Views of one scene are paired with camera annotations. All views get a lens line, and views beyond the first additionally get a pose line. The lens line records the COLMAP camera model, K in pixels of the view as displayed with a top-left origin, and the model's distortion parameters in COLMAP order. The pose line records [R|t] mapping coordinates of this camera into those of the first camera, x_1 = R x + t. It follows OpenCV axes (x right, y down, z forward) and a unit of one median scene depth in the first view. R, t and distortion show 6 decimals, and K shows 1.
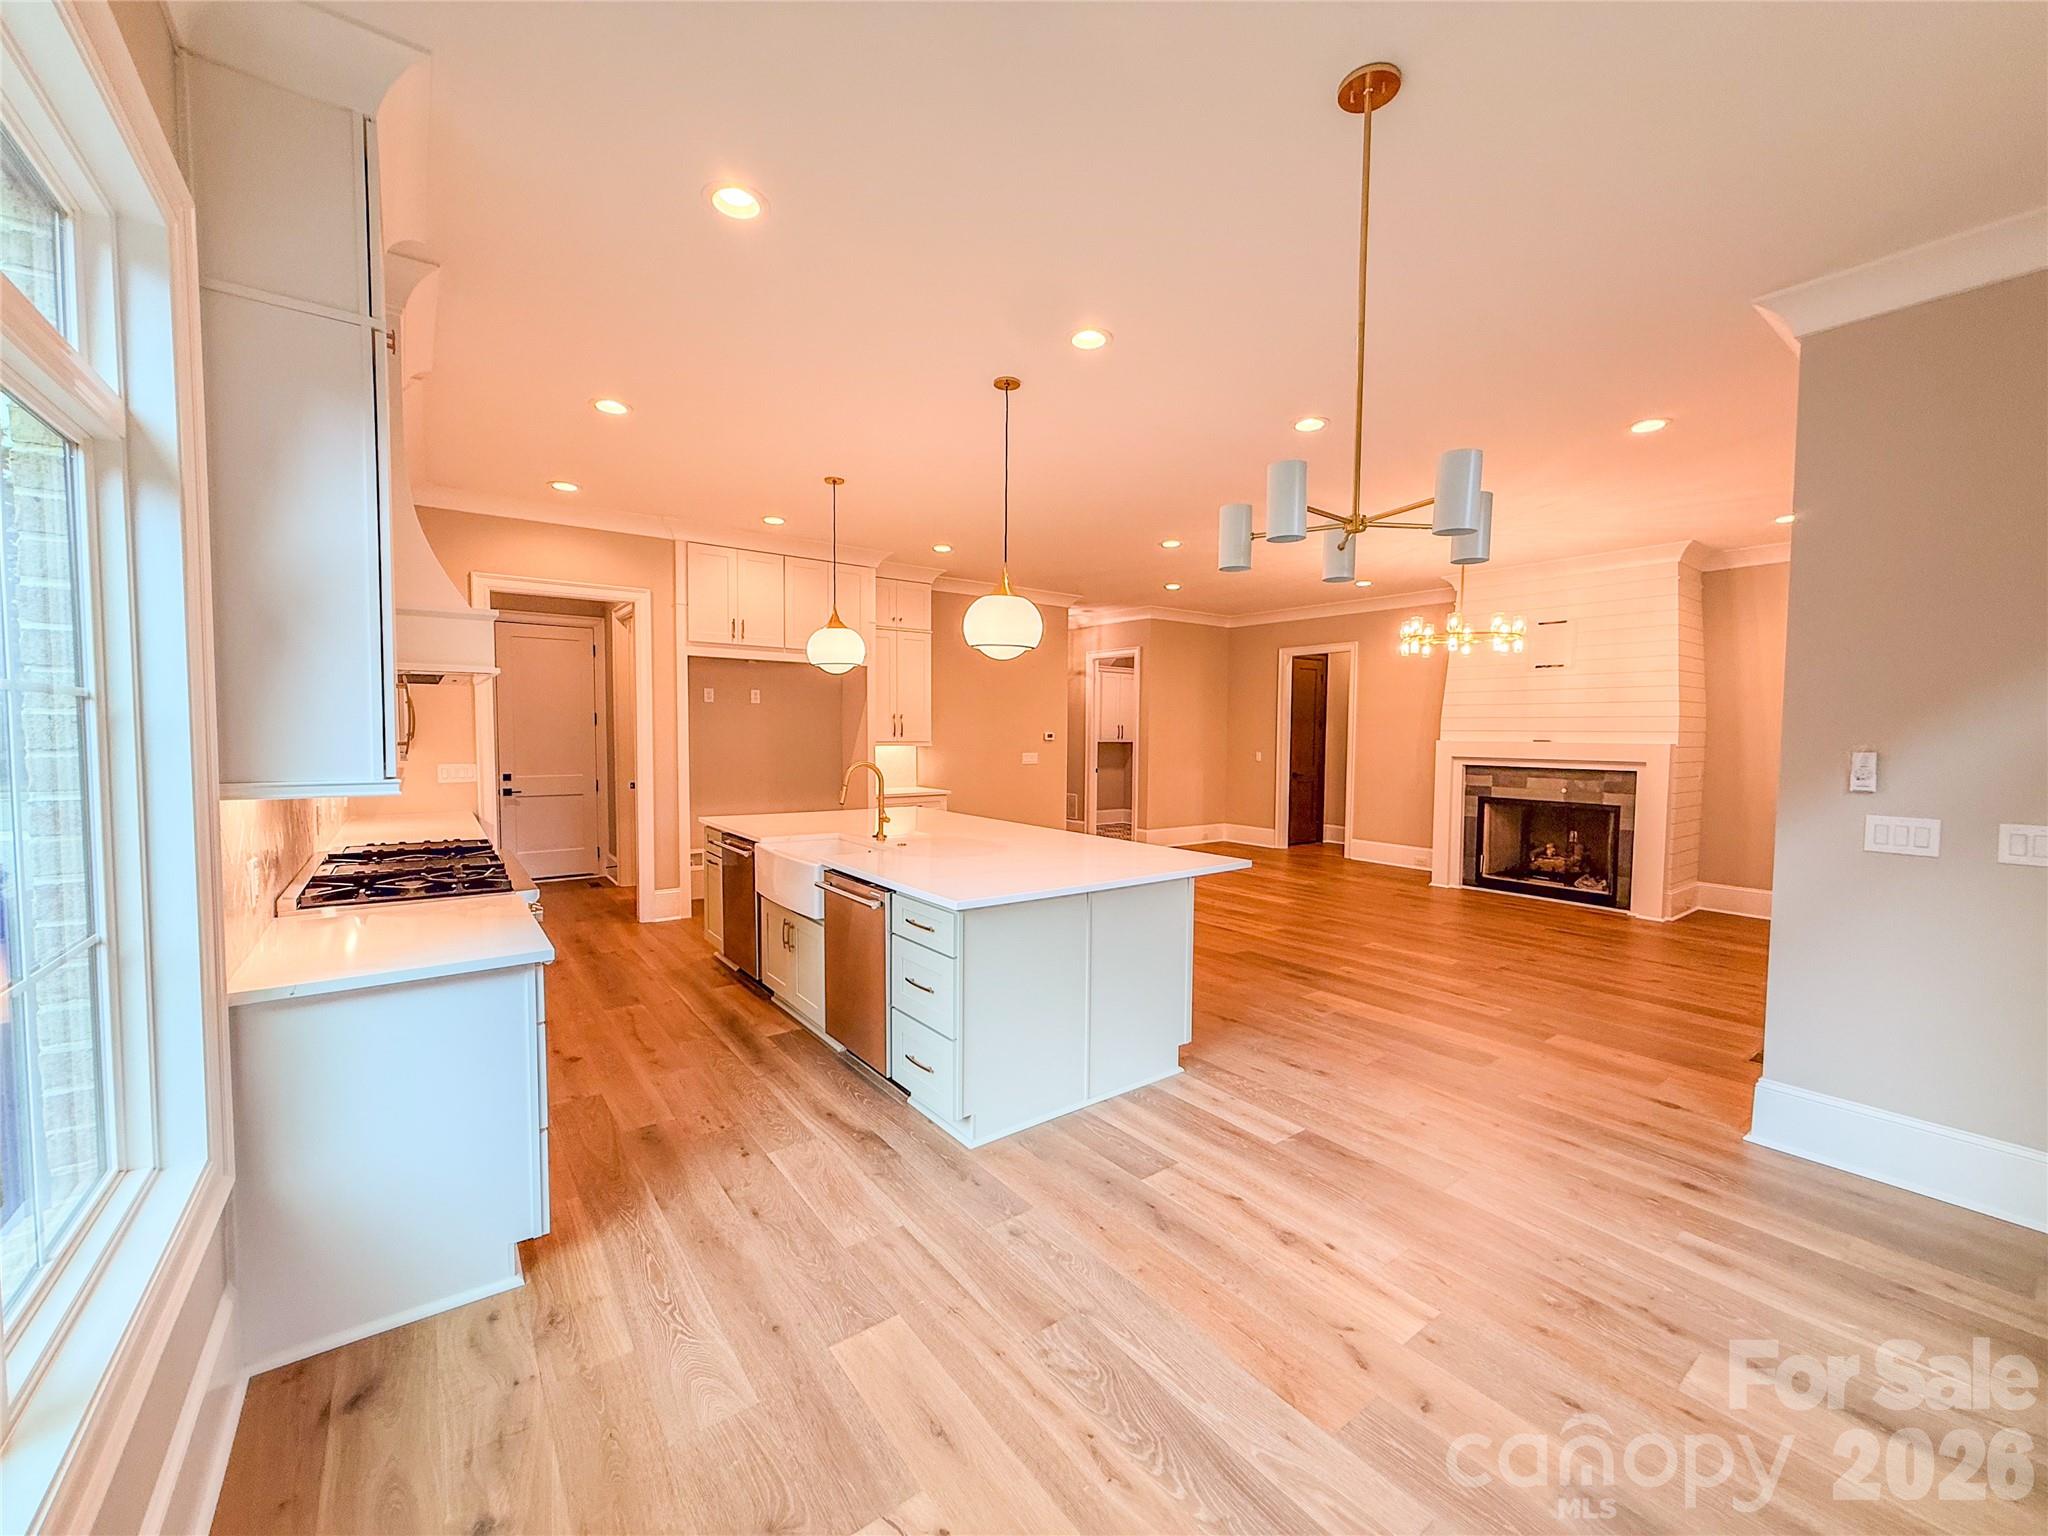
lens RADIAL K [[813.4, 0, 1022.2], [0, 813.4, 771.7], [0, 0, 1]] dist [0.001170, -0.000041]
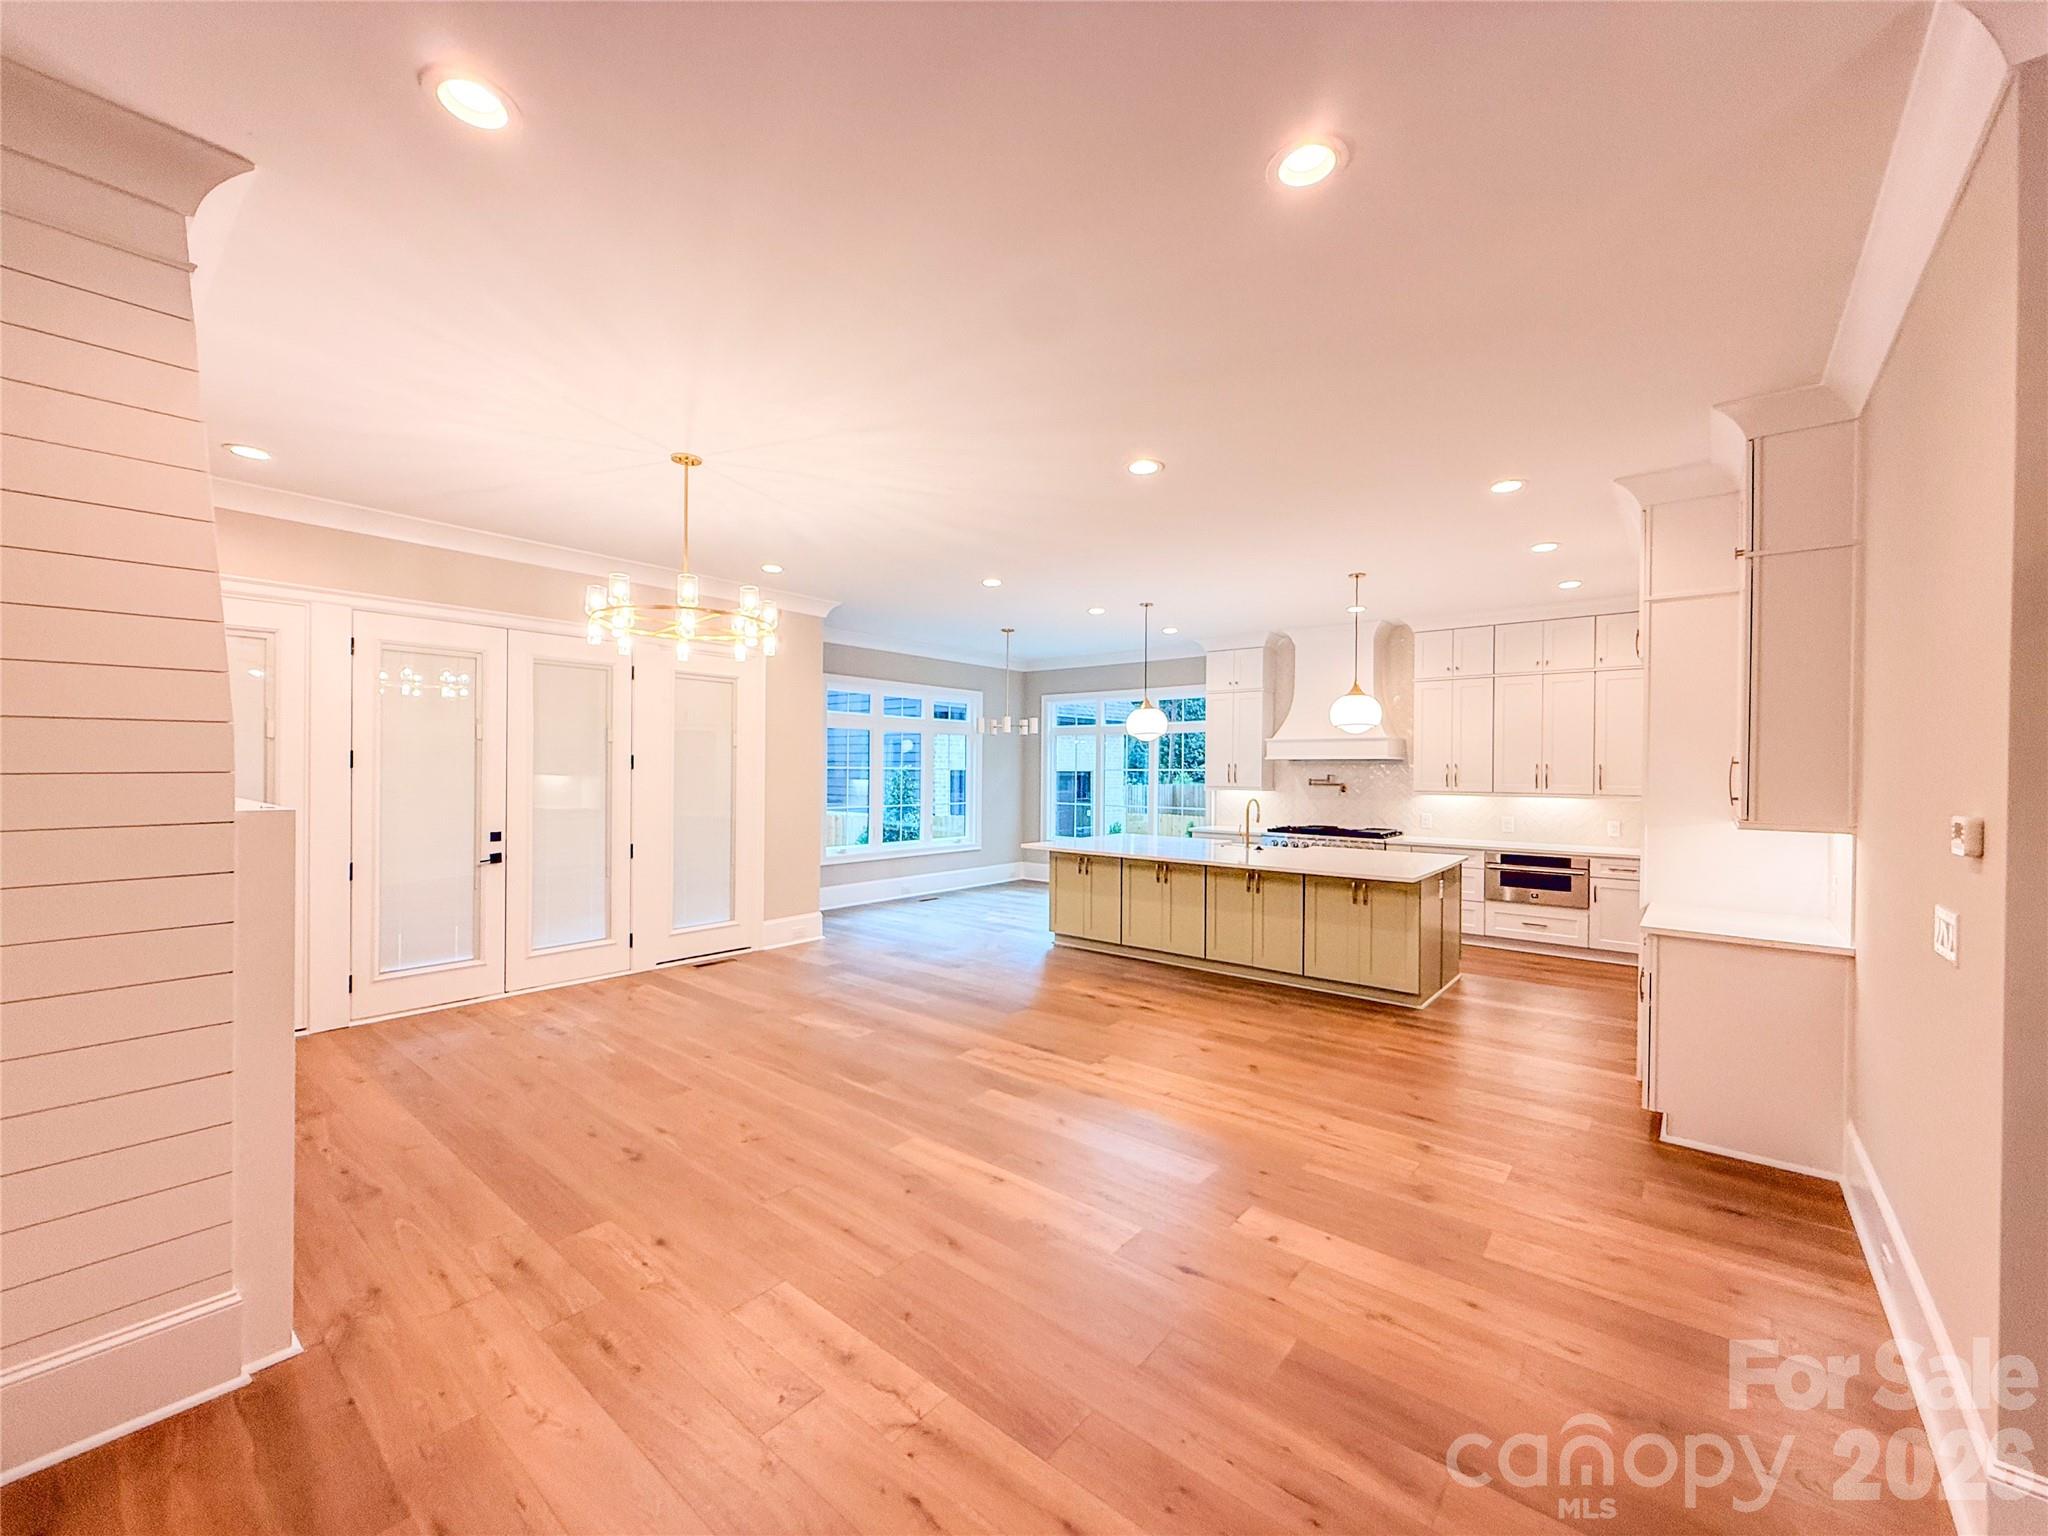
lens RADIAL K [[815.0, 0, 1025.1], [0, 815.0, 770.2], [0, 0, 1]] dist [0.001253, -0.000123]
pose [[-0.970730, -0.016859, -0.239581, 0.387063], [-0.029440, 0.998363, 0.049033, -0.081120], [0.238362, 0.054651, -0.969637, 1.495234]]
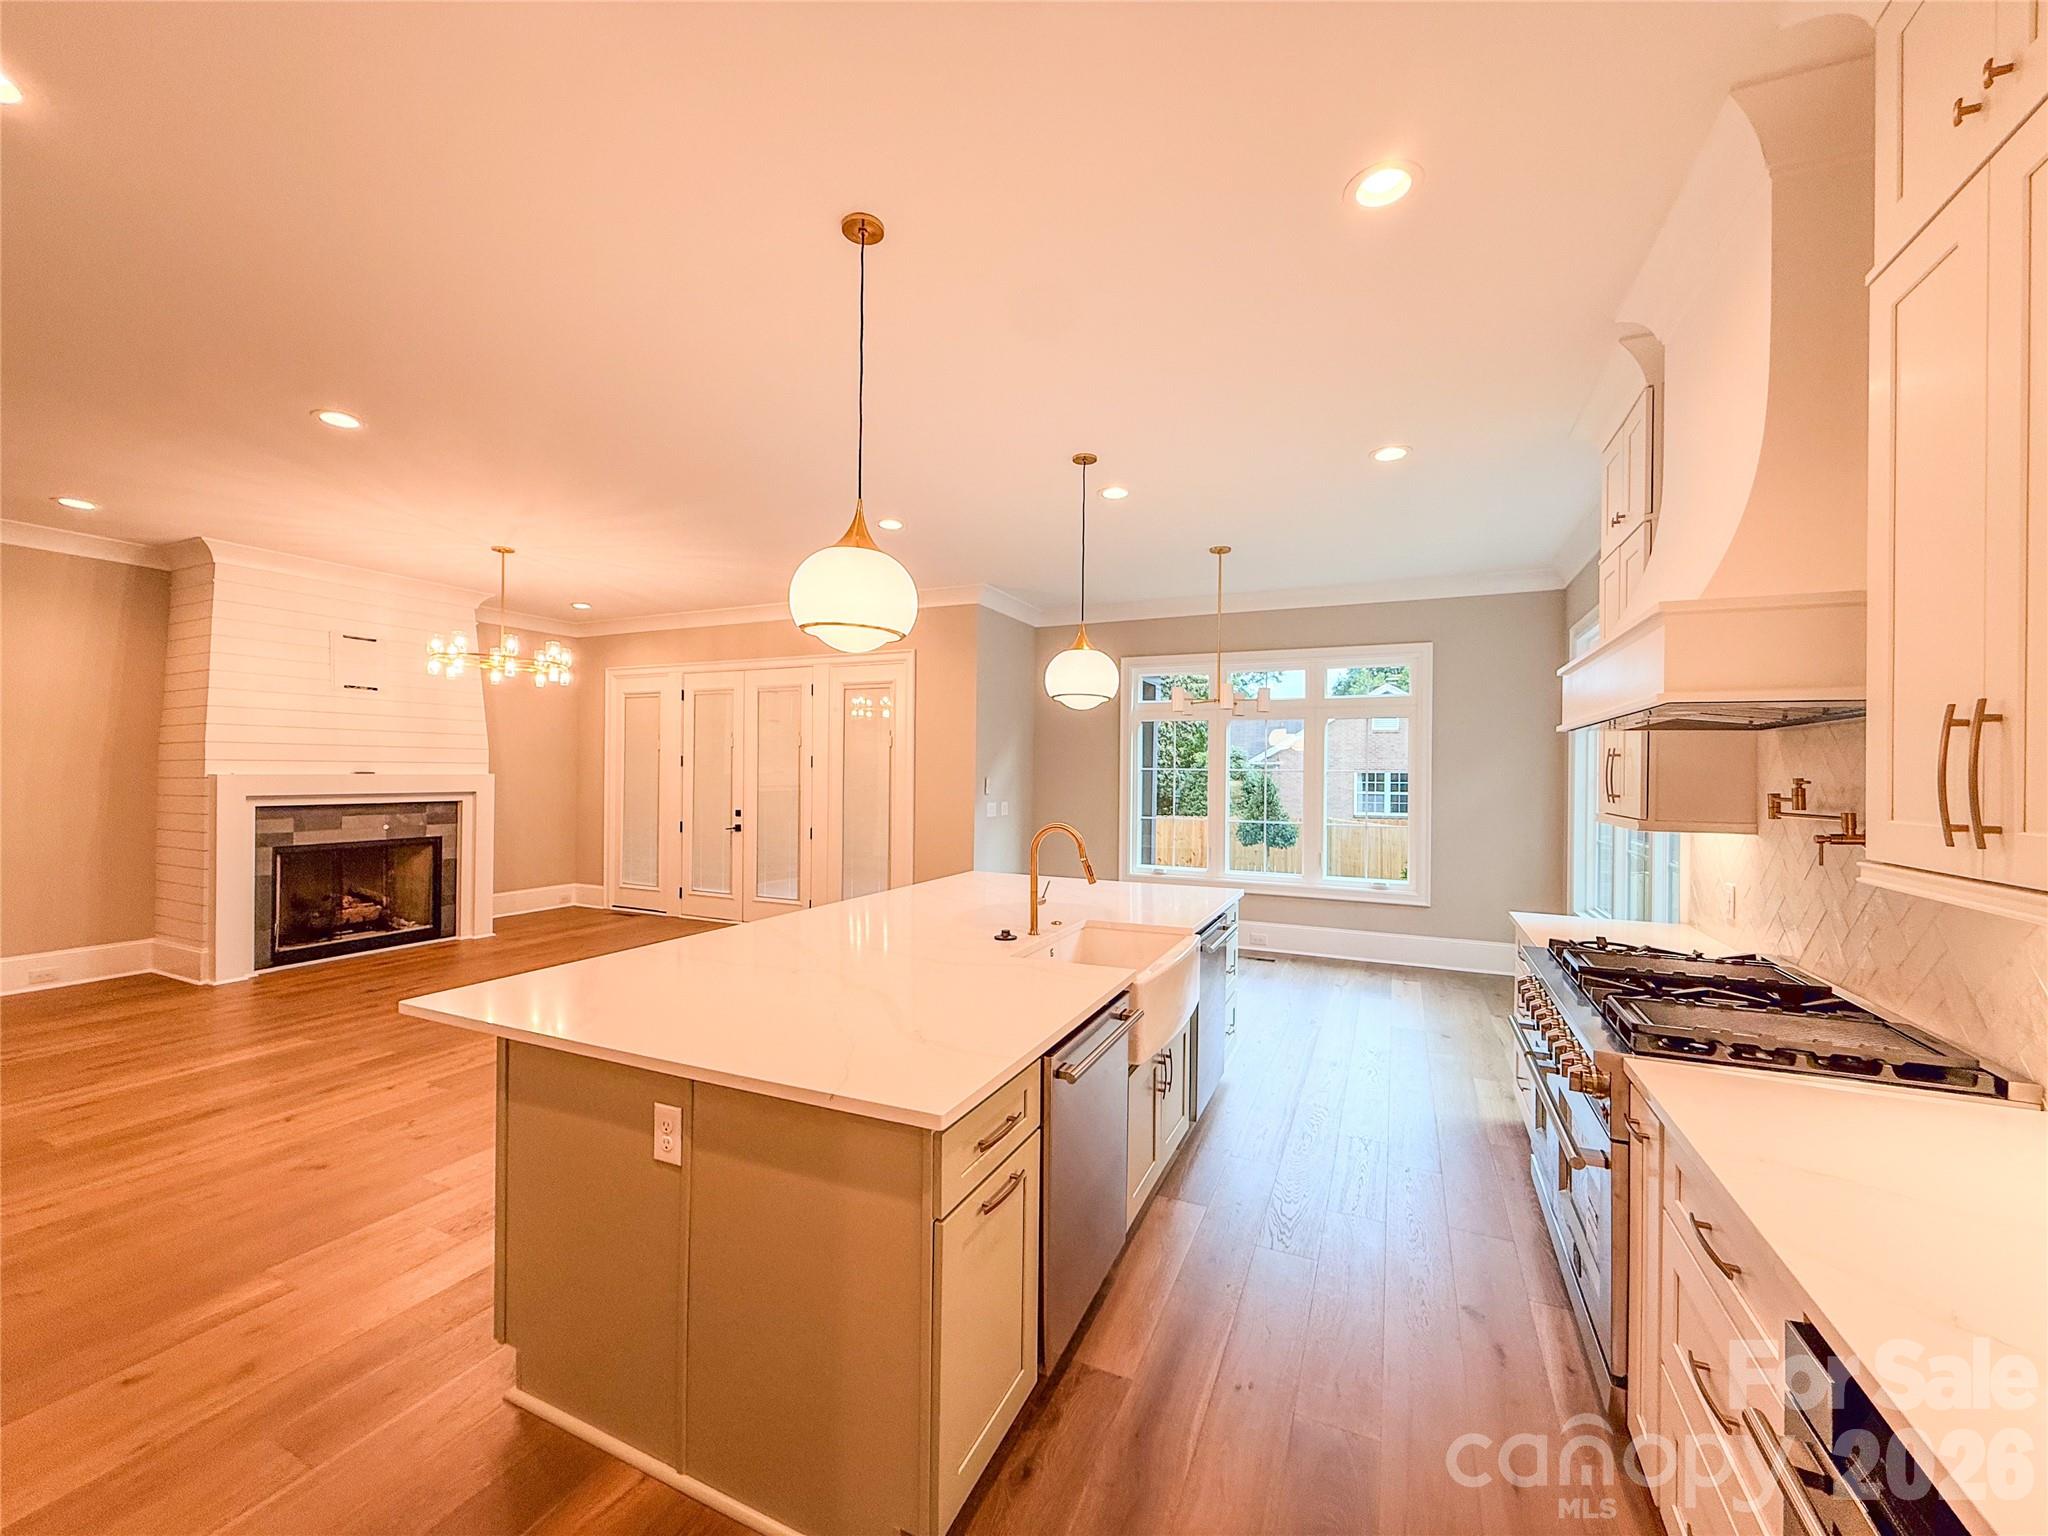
lens RADIAL K [[815.0, 0, 1025.1], [0, 815.0, 770.2], [0, 0, 1]] dist [0.001253, -0.000123]
pose [[-0.477678, -0.013836, 0.878426, -0.488744], [0.028736, 0.999095, 0.031363, -0.050010], [-0.878065, 0.040224, -0.476848, 0.826282]]
